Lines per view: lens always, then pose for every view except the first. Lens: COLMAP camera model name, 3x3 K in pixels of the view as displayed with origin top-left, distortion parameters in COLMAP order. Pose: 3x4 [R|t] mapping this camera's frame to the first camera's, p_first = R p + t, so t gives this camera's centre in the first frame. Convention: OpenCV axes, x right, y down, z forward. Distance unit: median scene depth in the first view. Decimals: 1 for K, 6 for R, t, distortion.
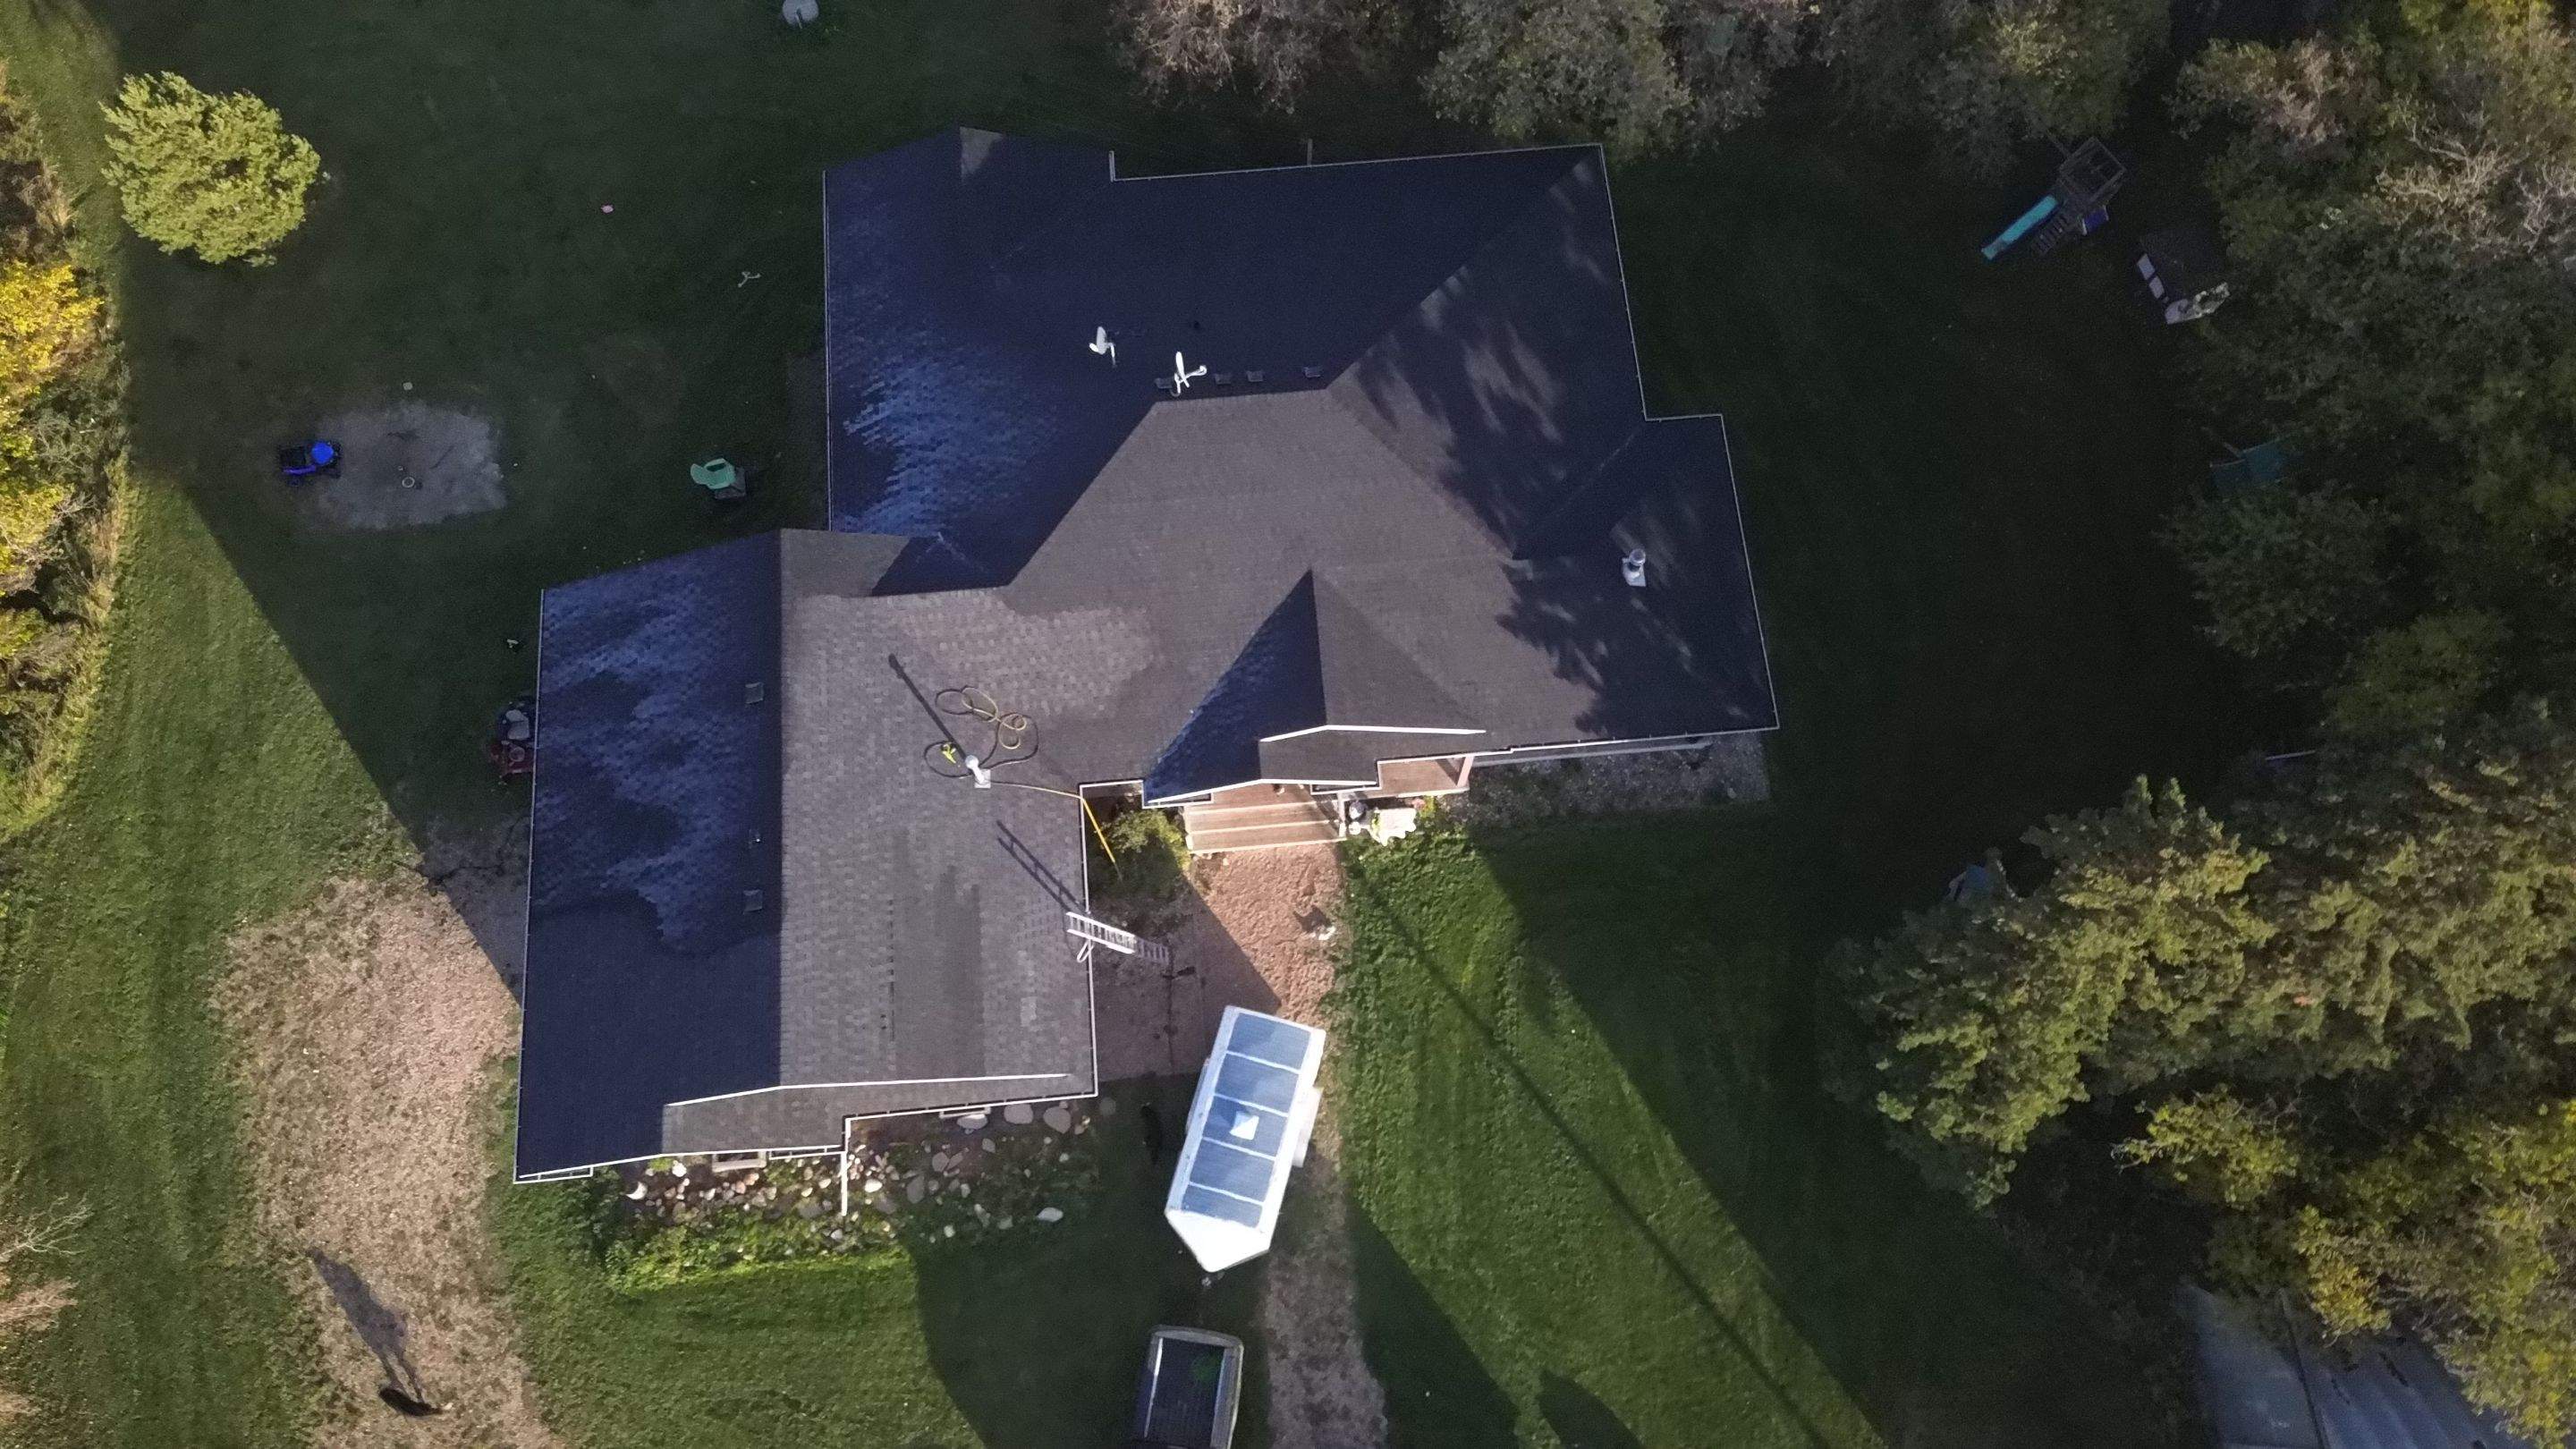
lens RADIAL K [[1810.8, 0, 1292.1], [0, 1810.8, 722.4], [0, 0, 1]] dist [0.082554, -0.077787]
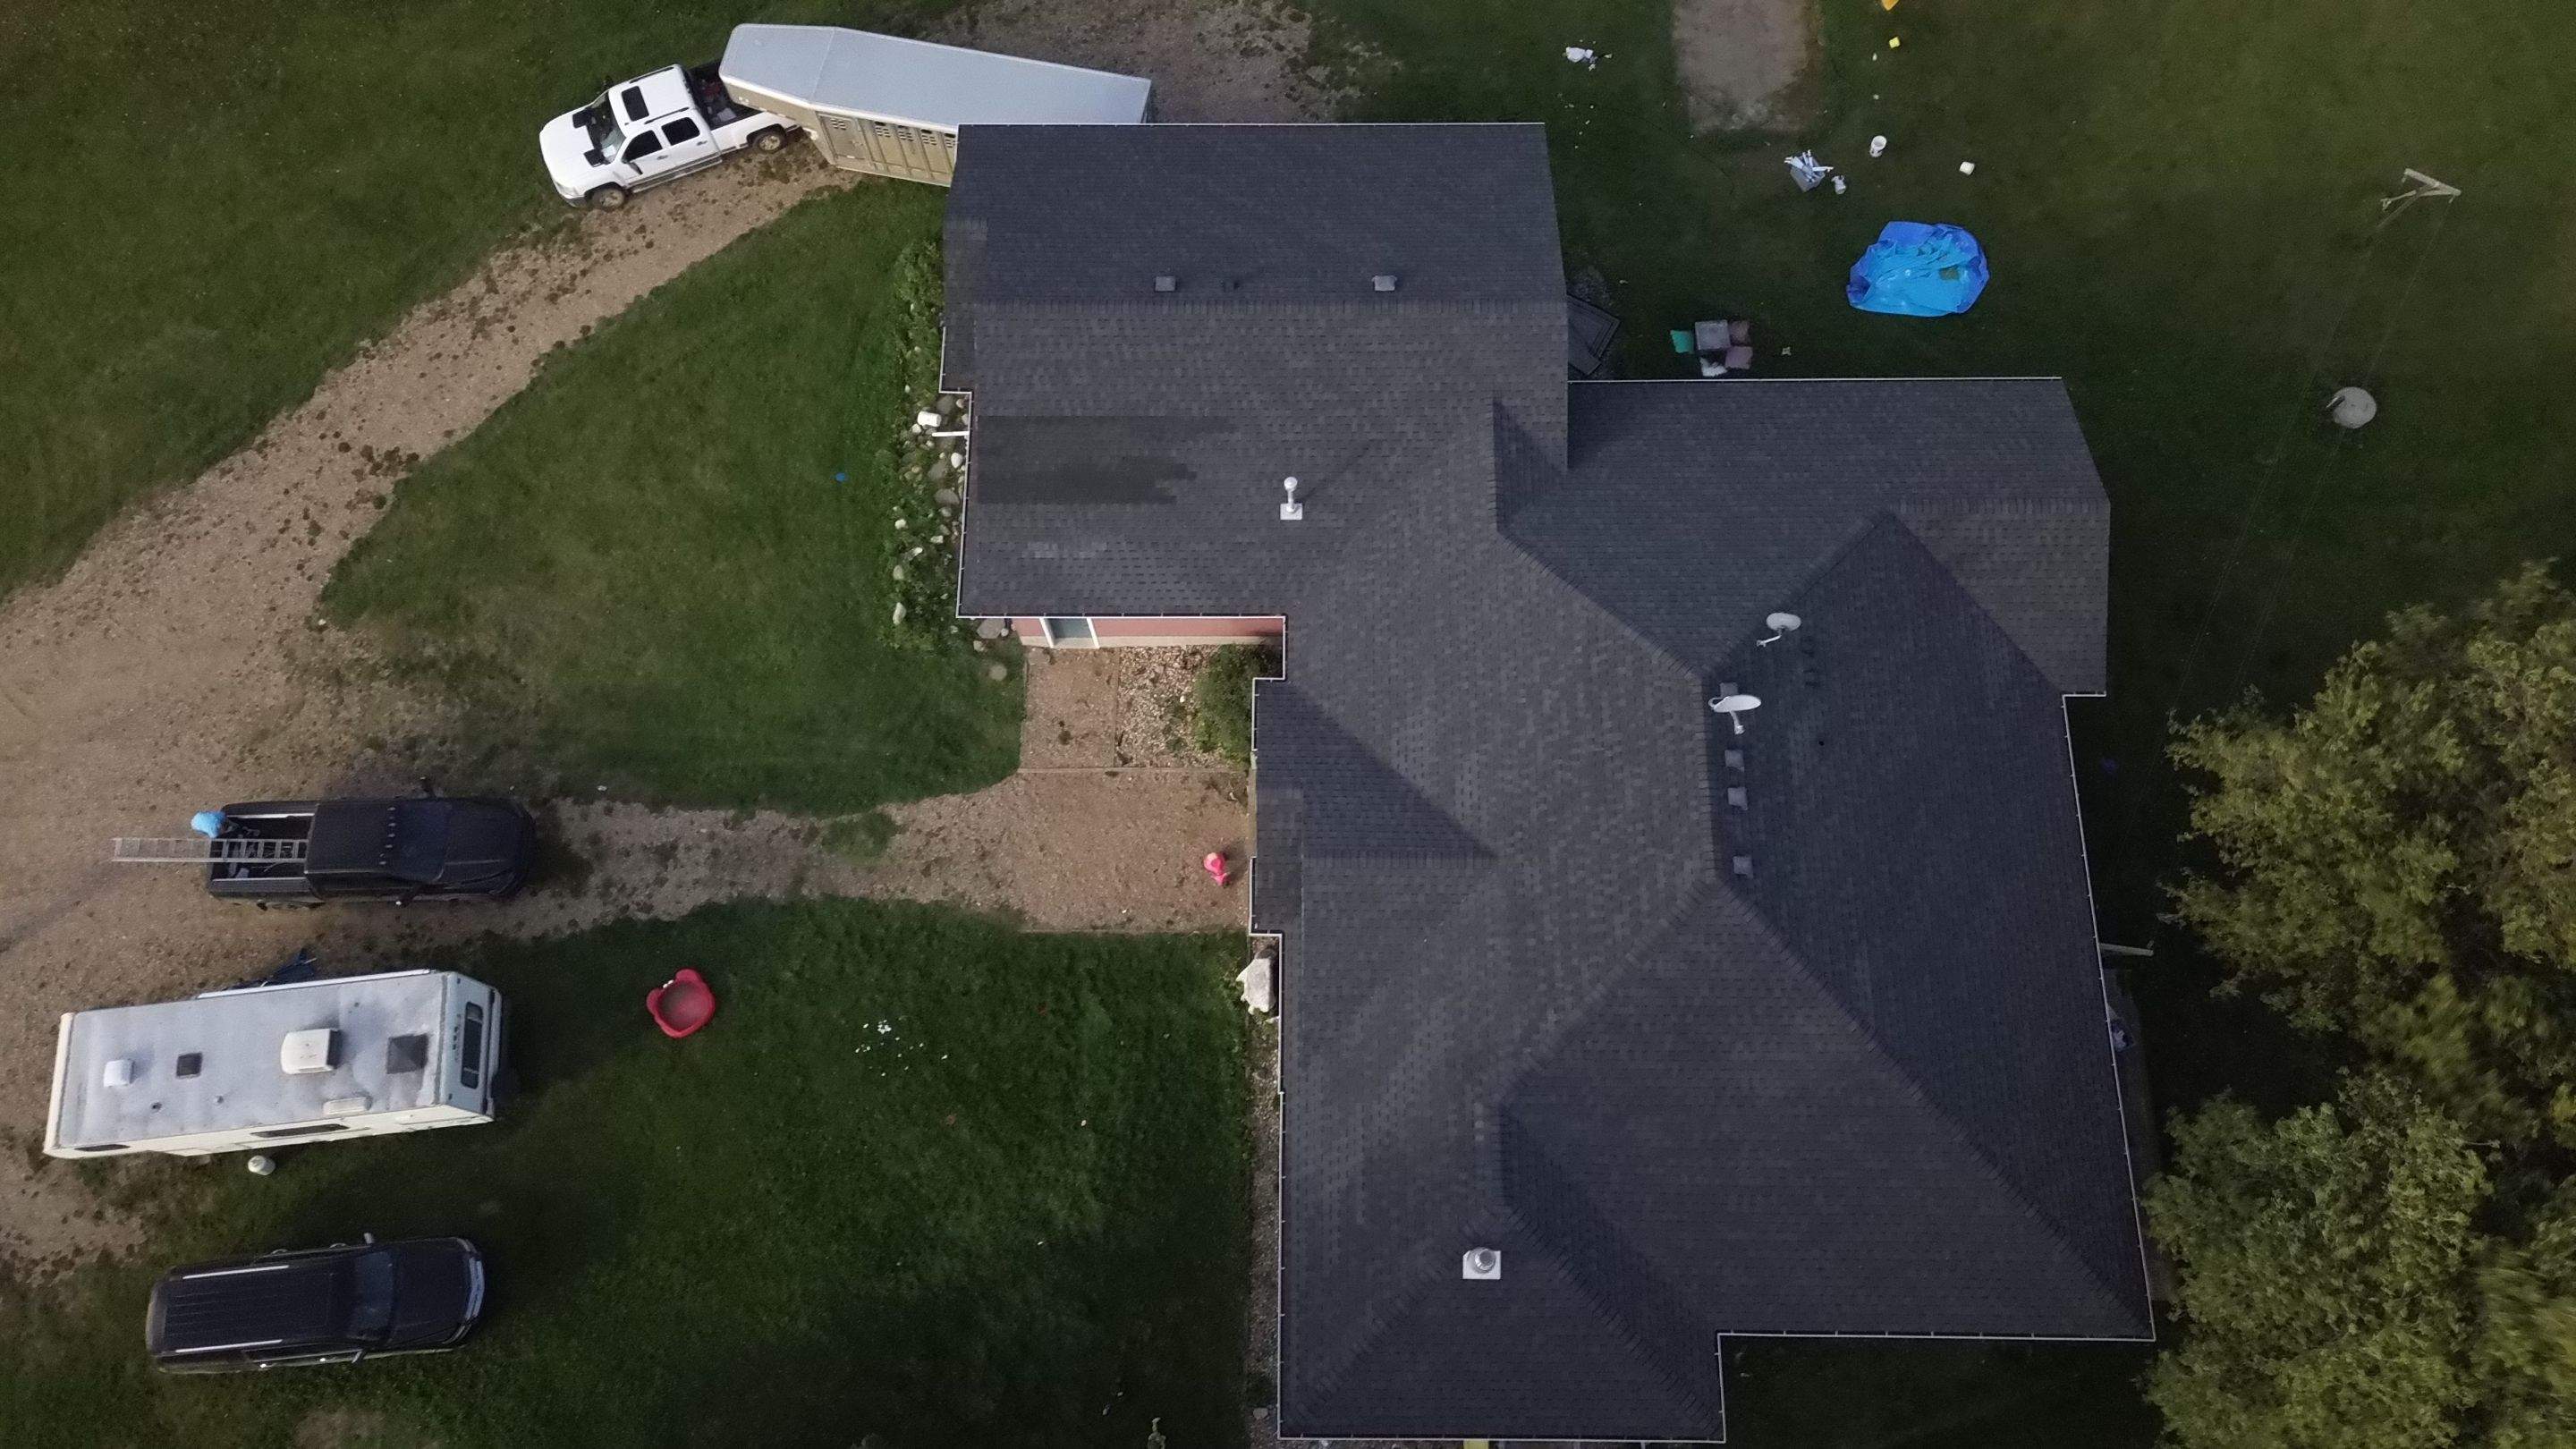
lens RADIAL K [[1810.8, 0, 1292.1], [0, 1810.8, 722.4], [0, 0, 1]] dist [0.082554, -0.077787]
pose [[-0.093366, 0.944534, -0.314863, 0.222614], [-0.940396, 0.020210, 0.339481, -0.278186], [0.327015, 0.327792, 0.886349, 0.191769]]
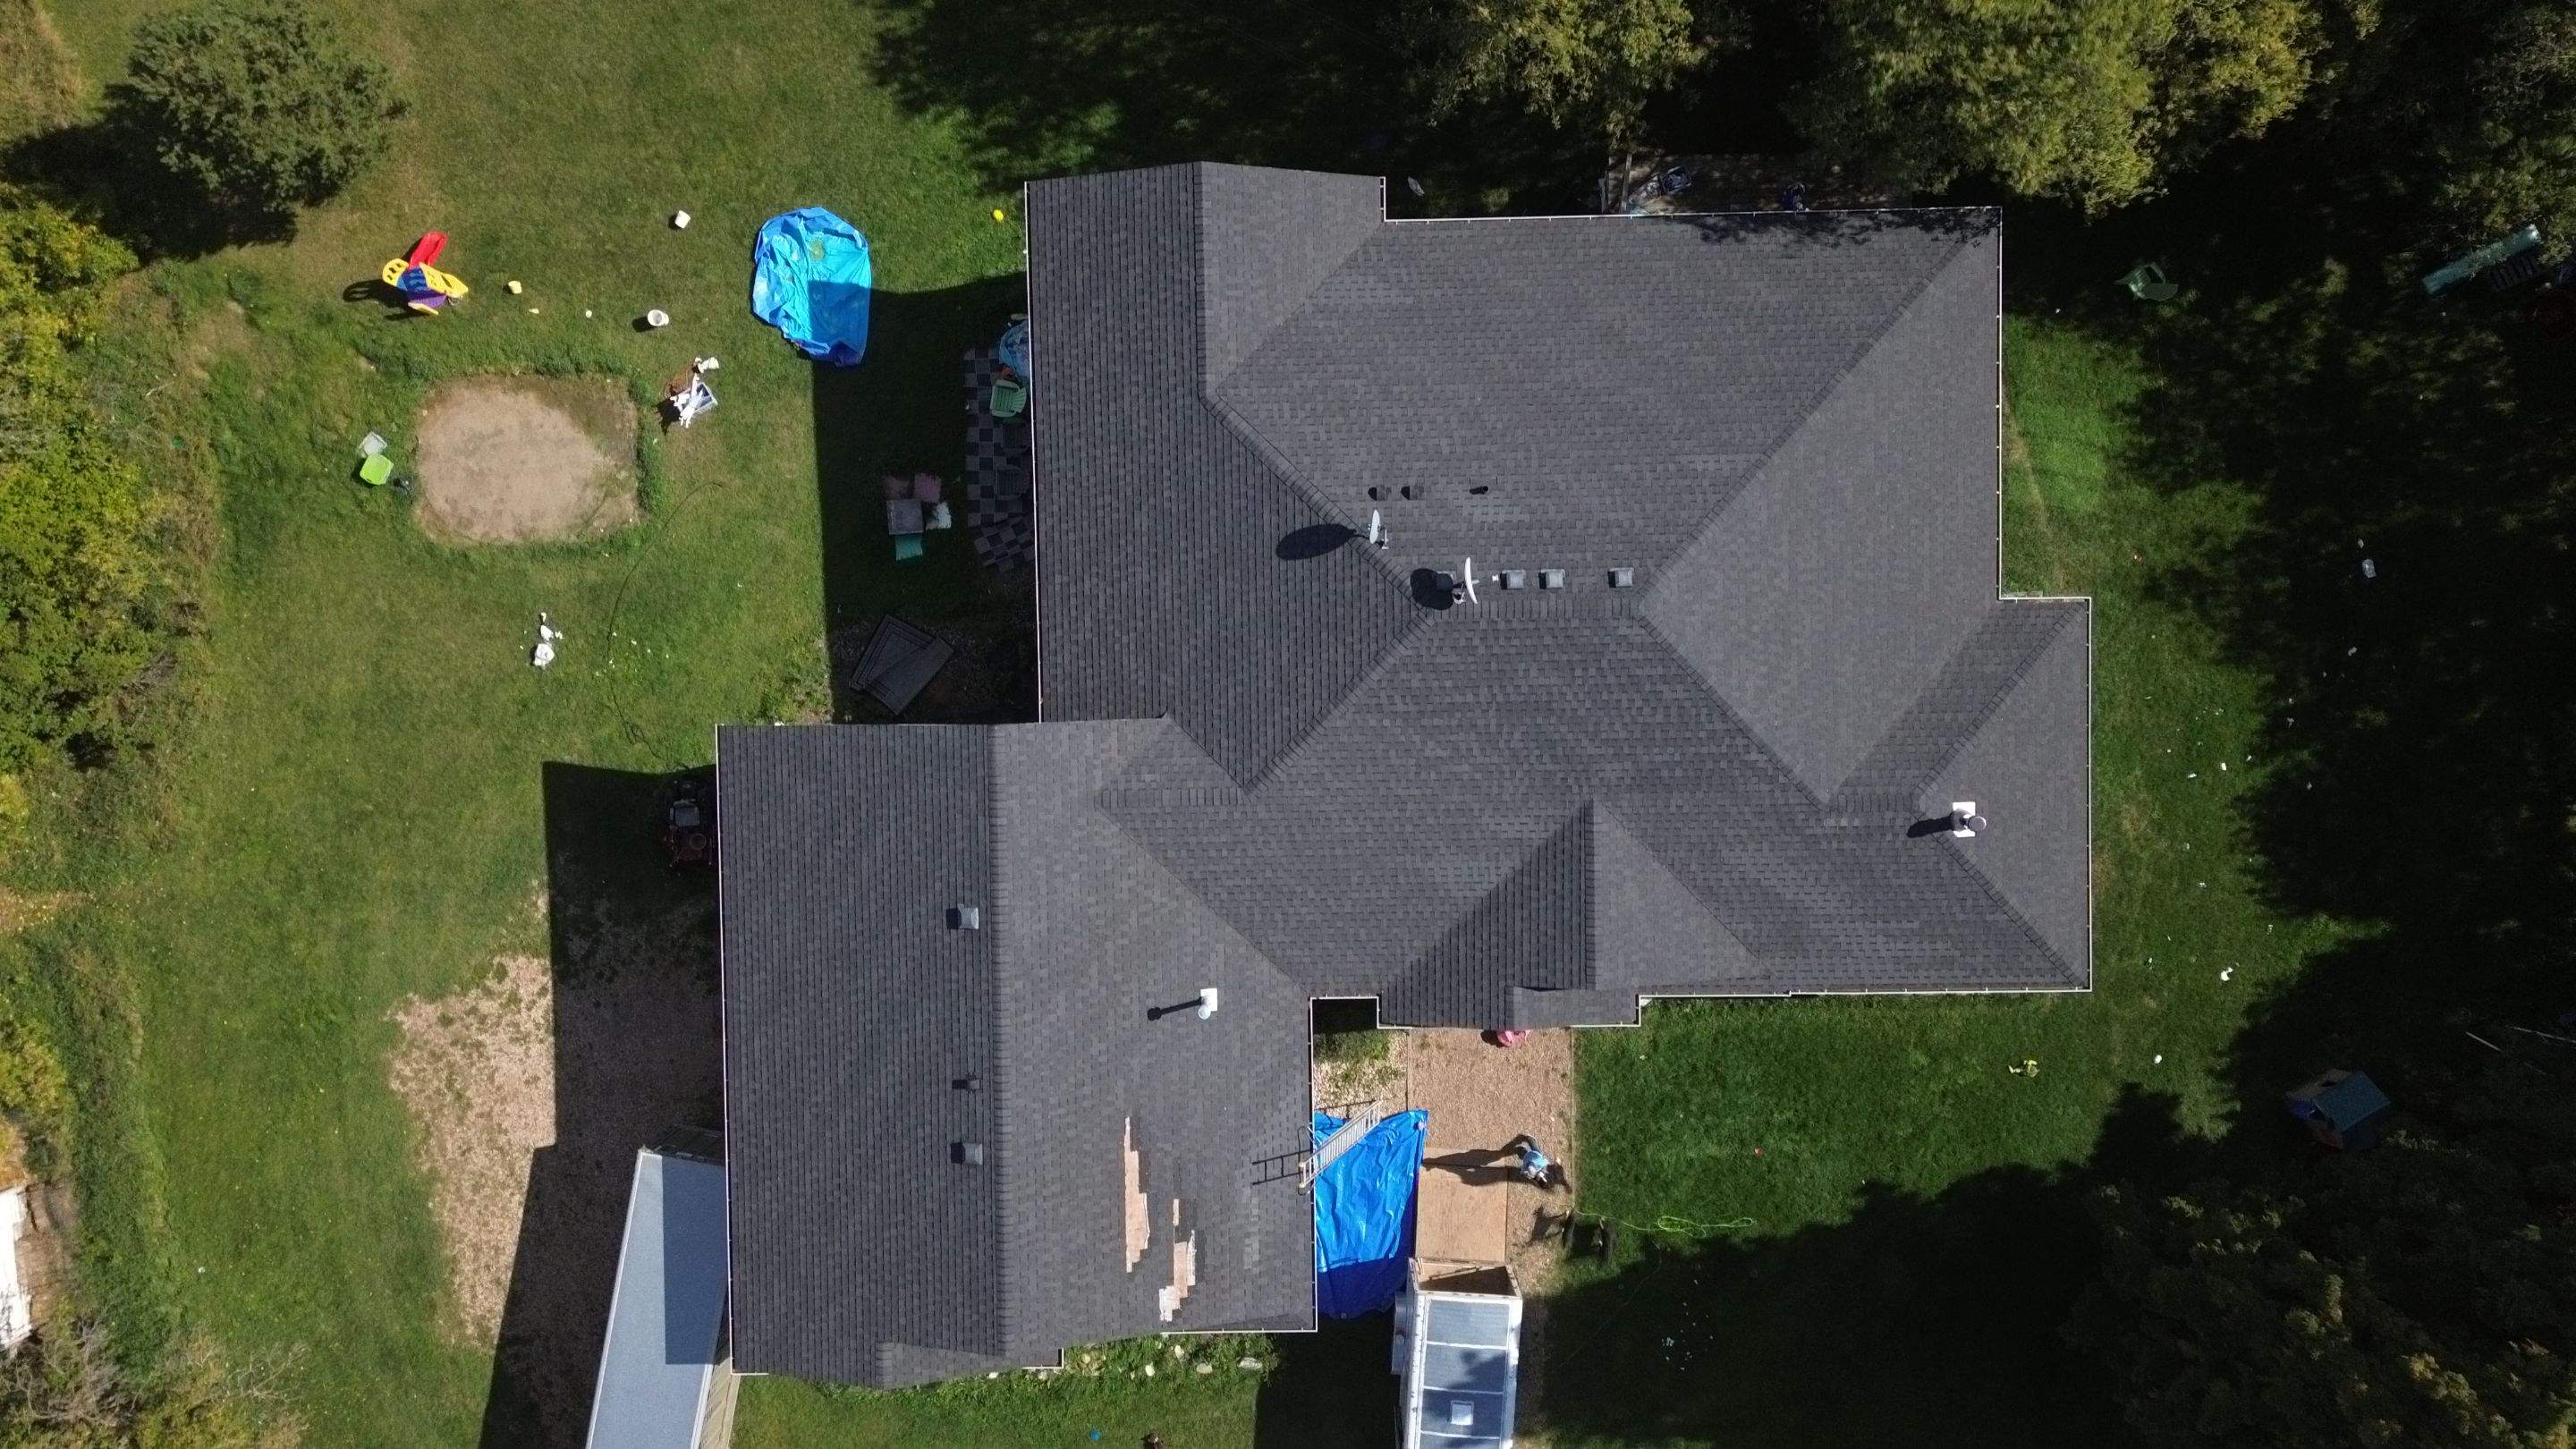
lens RADIAL K [[1810.8, 0, 1292.1], [0, 1810.8, 722.4], [0, 0, 1]] dist [0.082554, -0.077787]
pose [[0.997278, 0.073672, -0.003138, -0.131897], [-0.067686, 0.931472, 0.357461, -0.415032], [0.029258, -0.356275, 0.933923, 0.190116]]
